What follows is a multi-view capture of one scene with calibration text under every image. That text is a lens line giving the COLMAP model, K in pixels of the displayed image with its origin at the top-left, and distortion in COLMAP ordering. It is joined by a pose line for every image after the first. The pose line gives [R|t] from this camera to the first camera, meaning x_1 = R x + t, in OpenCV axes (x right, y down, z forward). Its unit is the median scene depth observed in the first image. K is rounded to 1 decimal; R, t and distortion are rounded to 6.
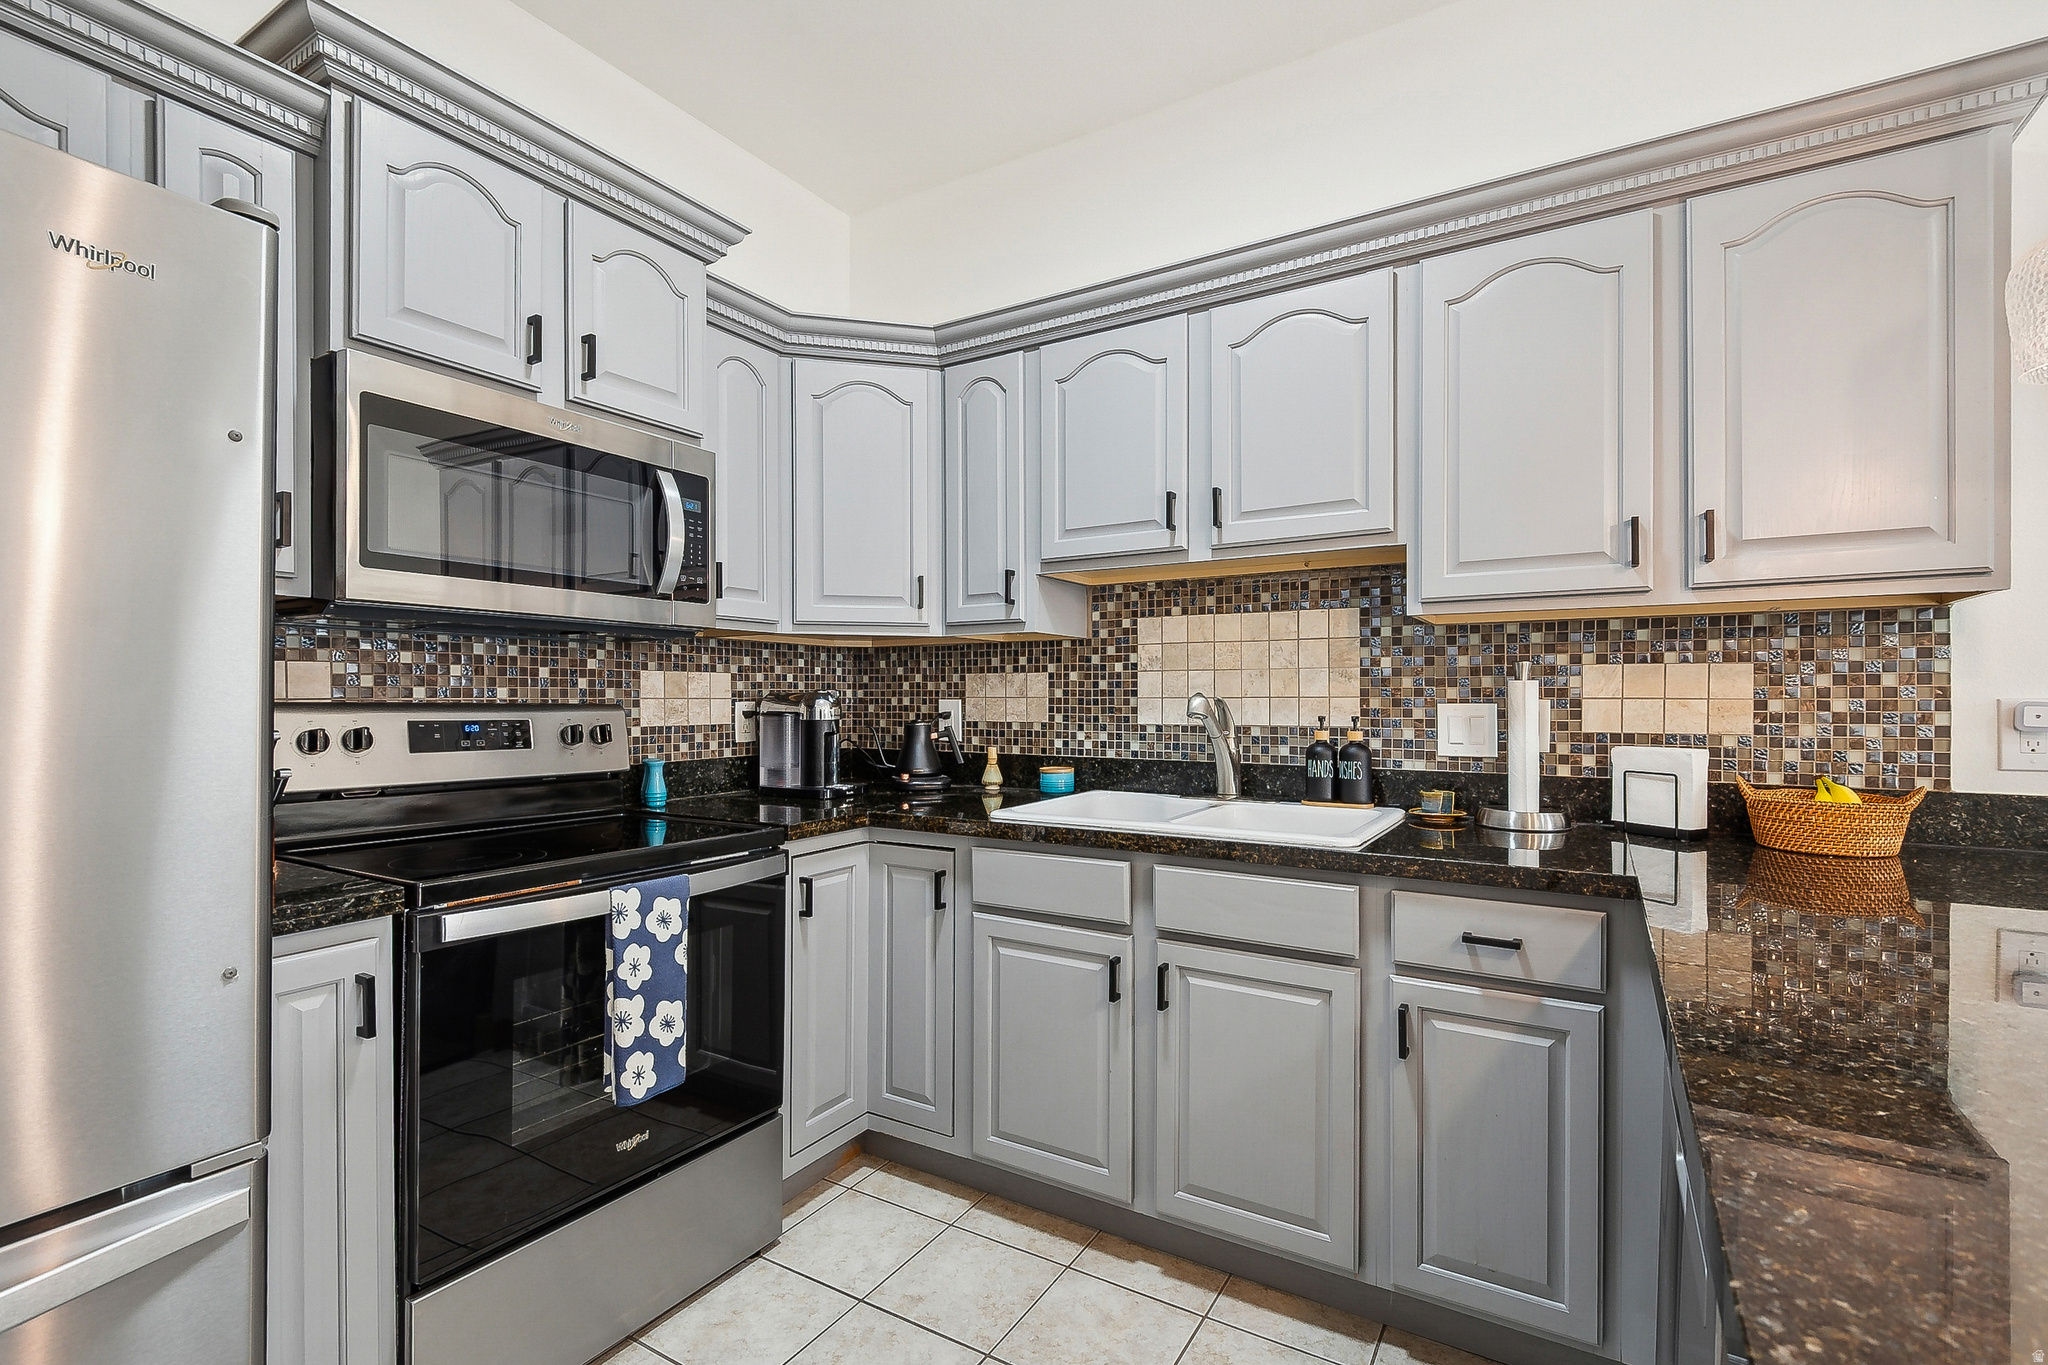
lens RADIAL K [[943.5, 0, 1043.8], [0, 943.5, 701.1], [0, 0, 1]] dist [0.024934, -0.020268]
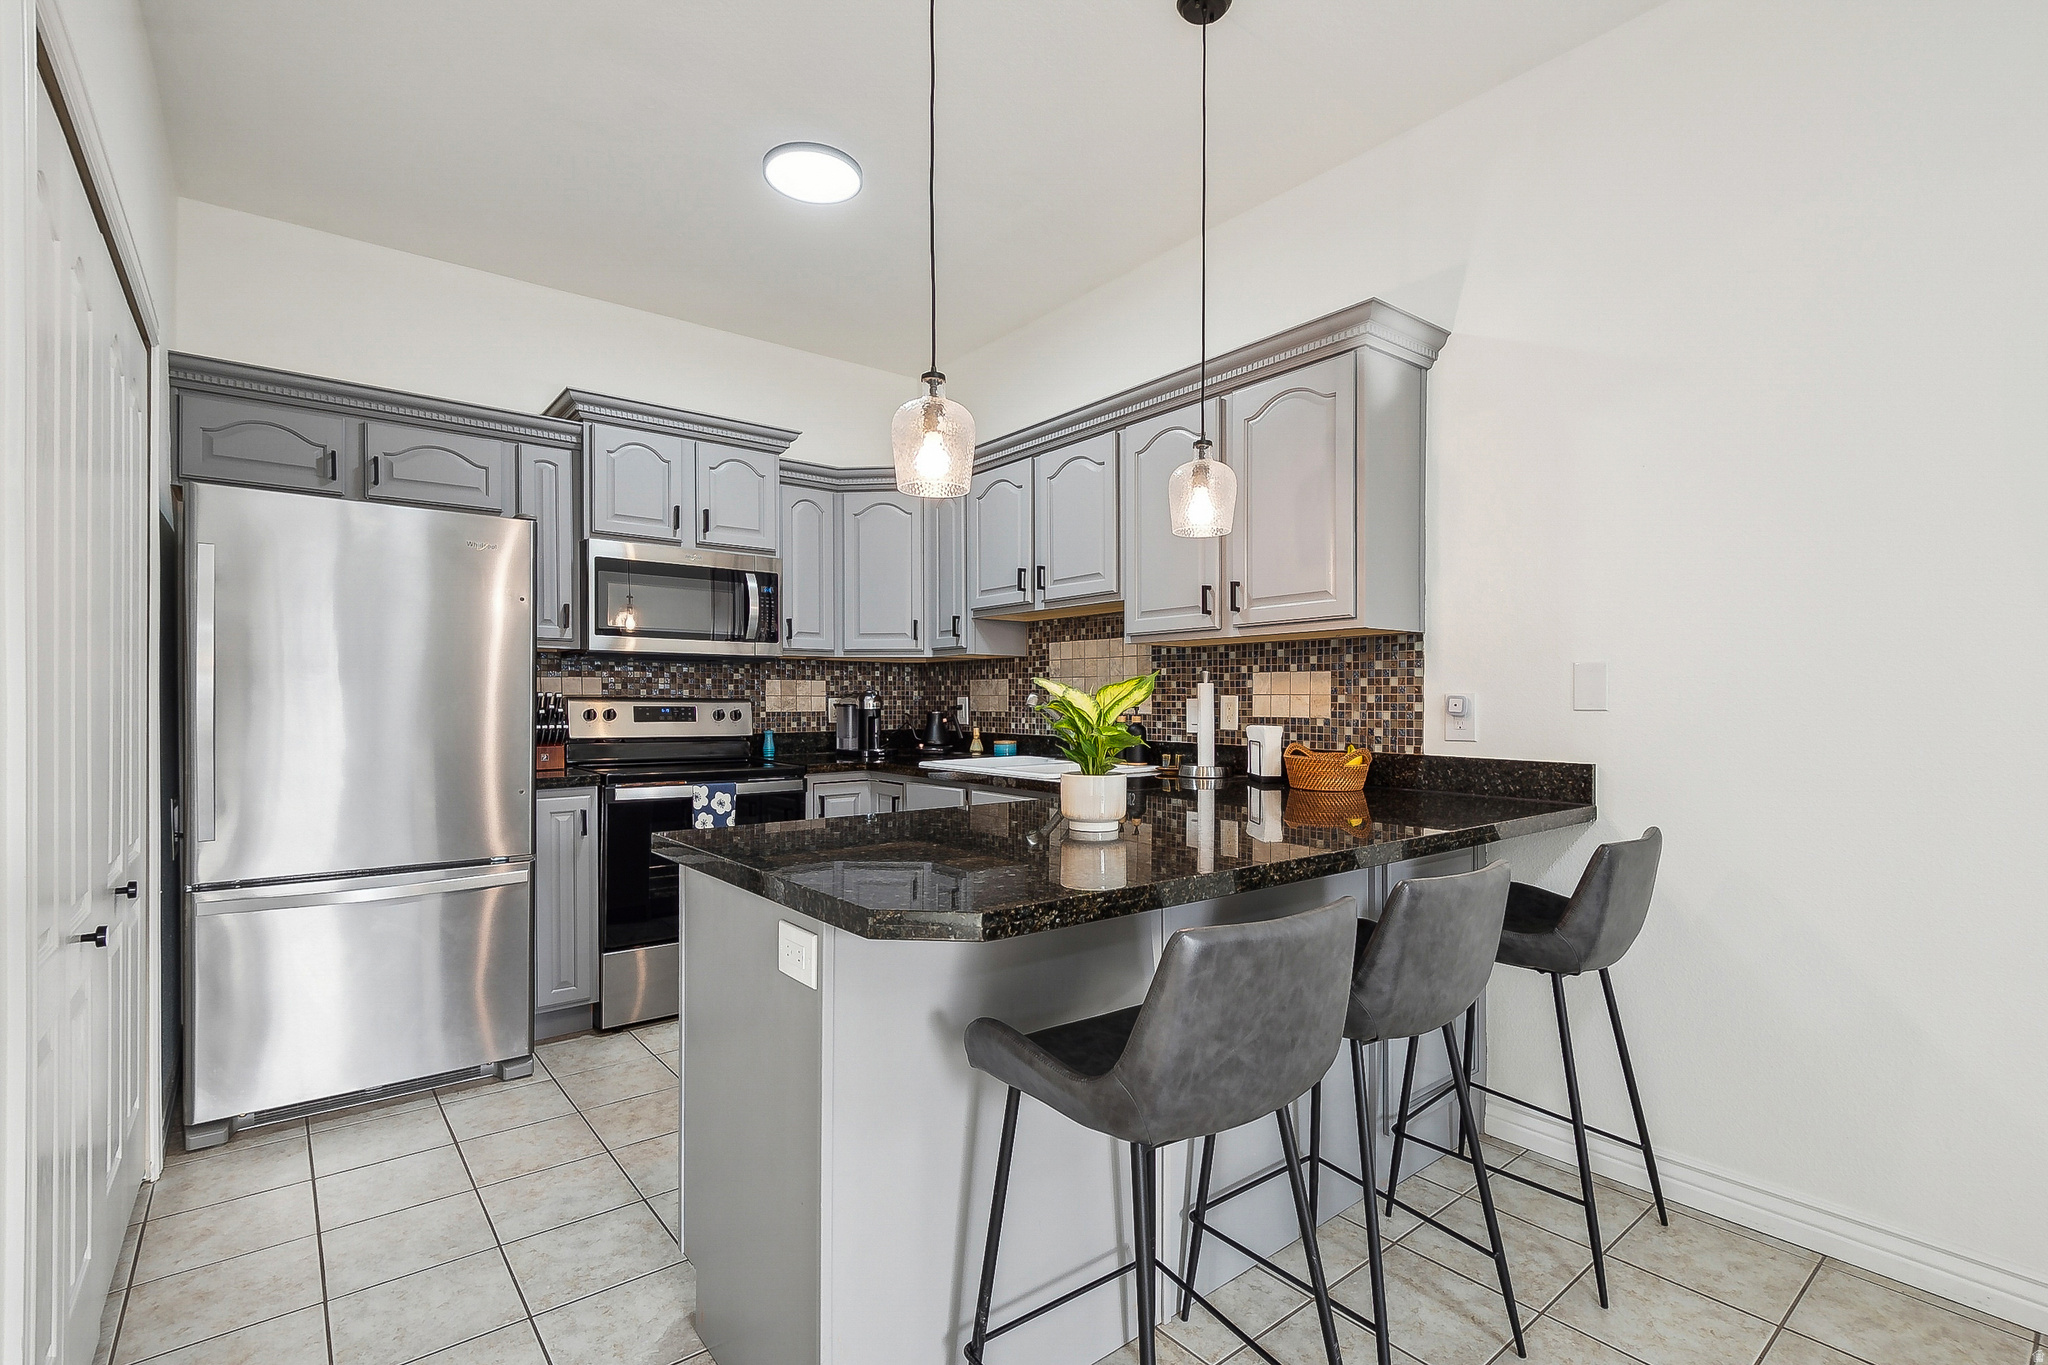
lens RADIAL K [[943.5, 0, 1043.8], [0, 943.5, 701.1], [0, 0, 1]] dist [0.024934, -0.020268]
pose [[0.940881, 0.001343, -0.338736, 0.732413], [-0.002332, 0.999994, -0.002512, 0.011779], [0.338730, 0.003153, 0.940878, -0.524109]]
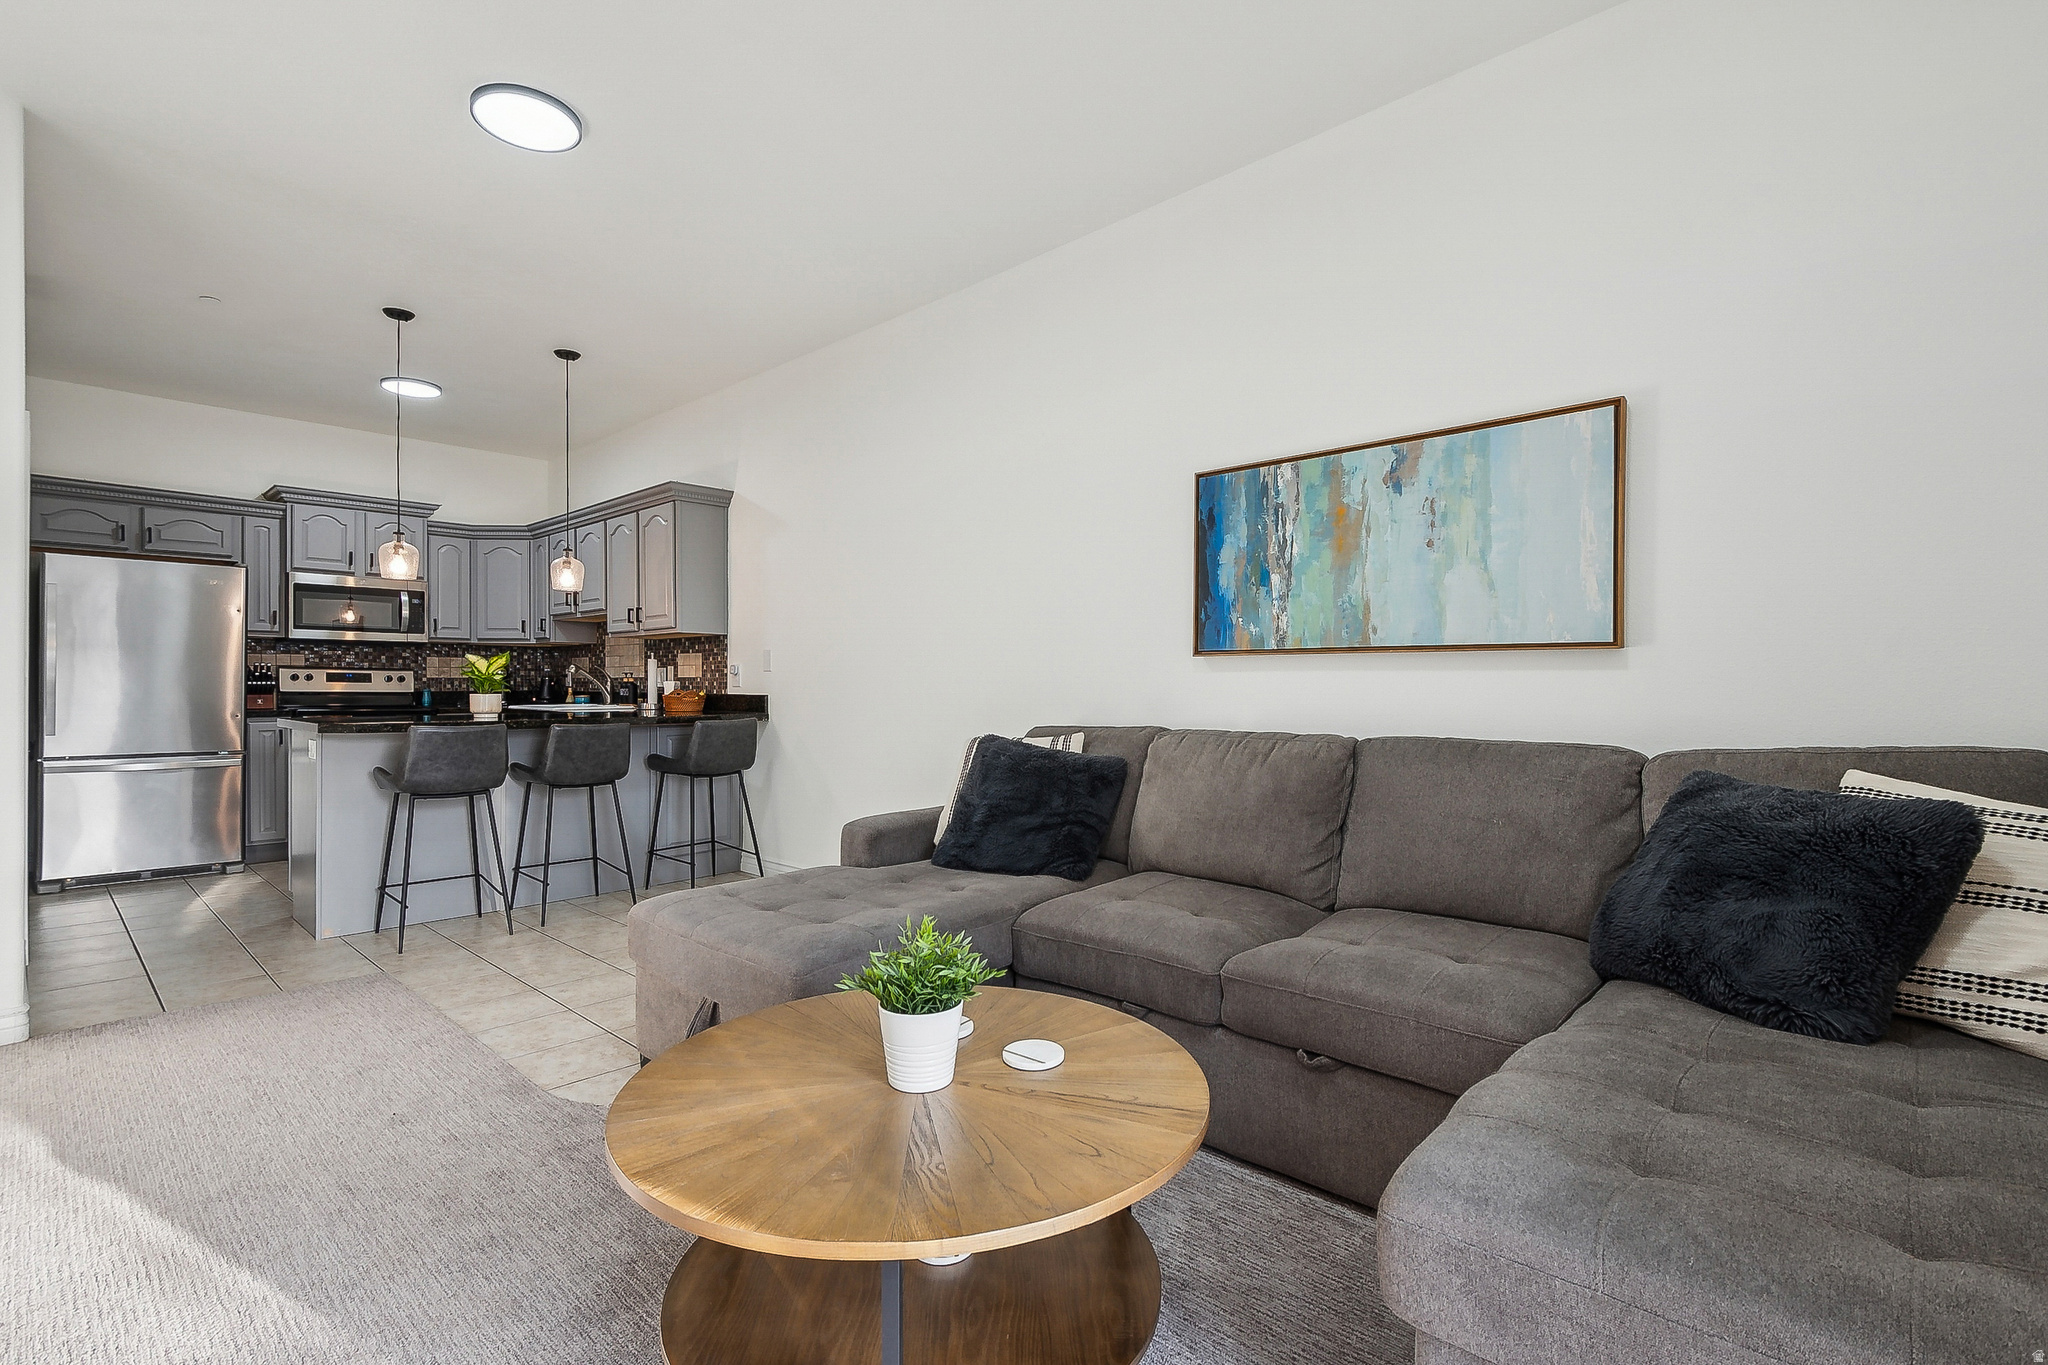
lens RADIAL K [[923.8, 0, 1033.6], [0, 923.8, 681.4], [0, 0, 1]] dist [0.019054, -0.013661]
pose [[0.980663, 0.002361, -0.195689, 2.066874], [-0.003834, 0.999967, -0.007145, 0.058325], [0.195666, 0.007757, 0.980640, -1.461686]]
